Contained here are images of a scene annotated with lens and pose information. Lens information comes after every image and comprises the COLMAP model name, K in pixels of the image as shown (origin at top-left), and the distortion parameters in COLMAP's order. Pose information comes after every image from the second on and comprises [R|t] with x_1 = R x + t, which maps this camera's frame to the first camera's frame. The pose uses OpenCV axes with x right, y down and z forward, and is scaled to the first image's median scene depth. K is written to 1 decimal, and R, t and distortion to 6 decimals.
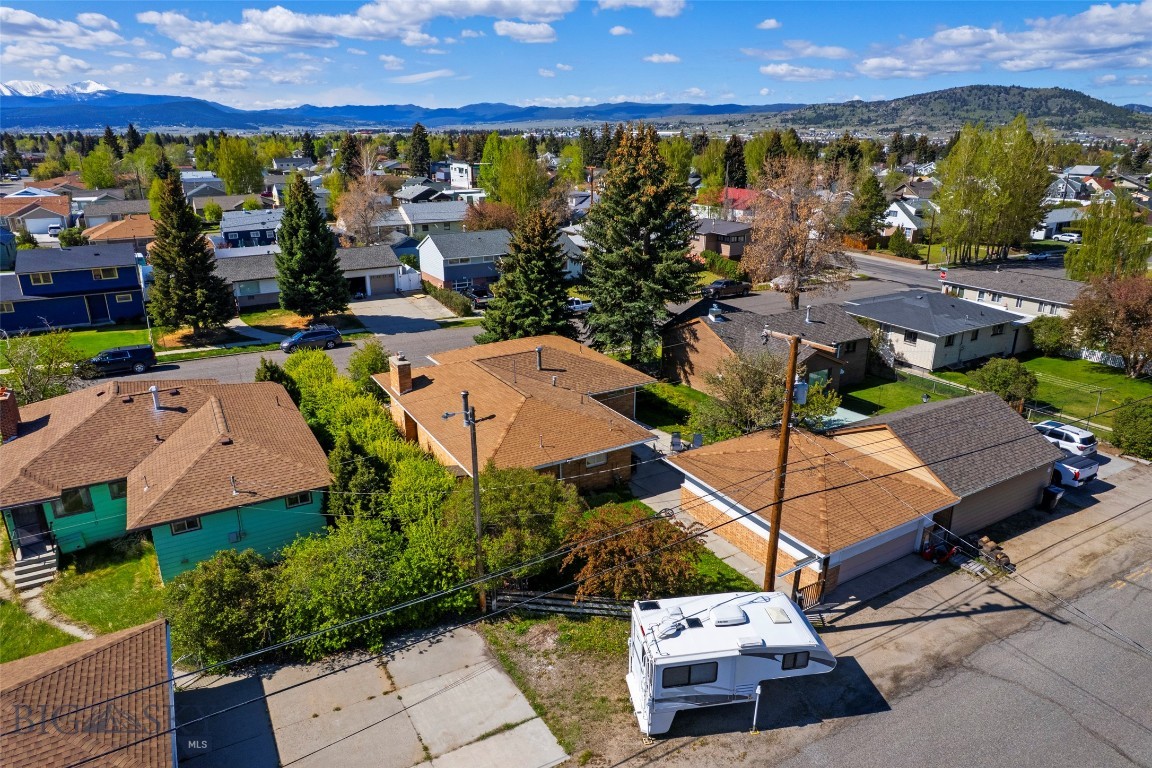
lens RADIAL K [[741.8, 0, 576.0], [0, 741.8, 384.0], [0, 0, 1]] dist [-0.079499, 0.074189]
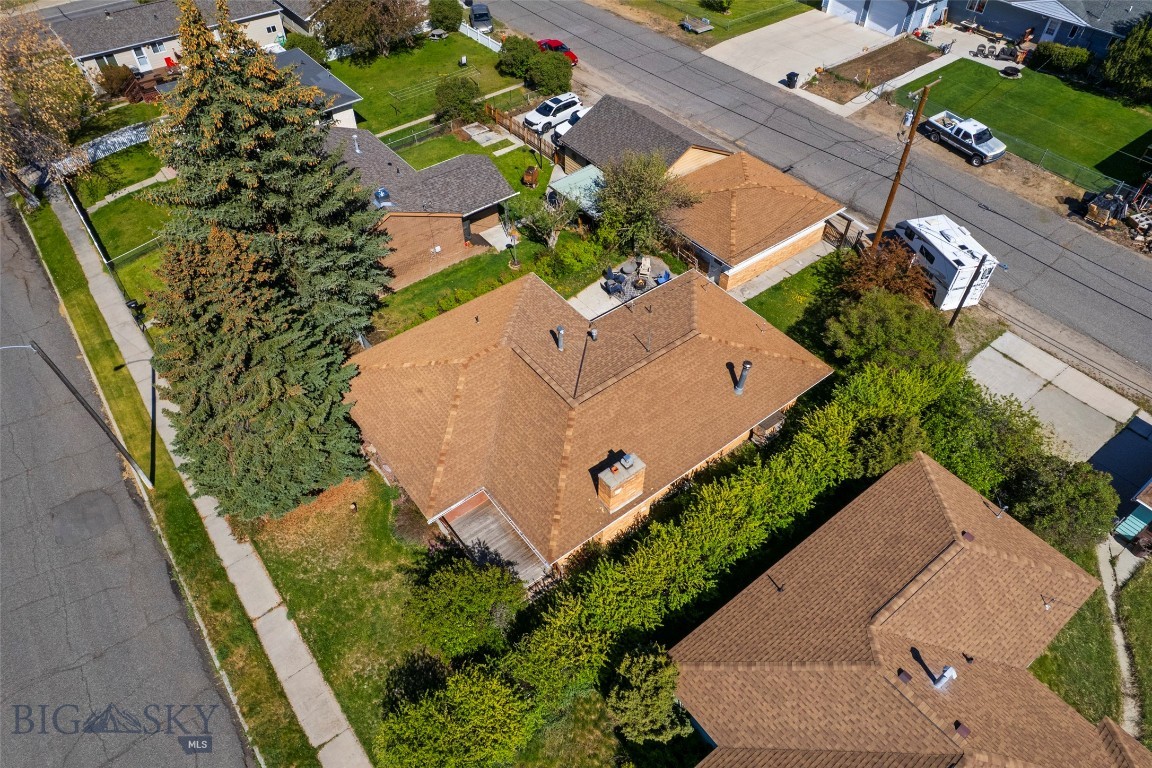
lens RADIAL K [[741.8, 0, 576.0], [0, 741.8, 384.0], [0, 0, 1]] dist [-0.079499, 0.074189]
pose [[-0.127659, -0.721655, 0.680380, -1.062259], [0.321777, 0.618752, 0.716663, -0.957936], [-0.938170, 0.310419, 0.153223, 1.515171]]
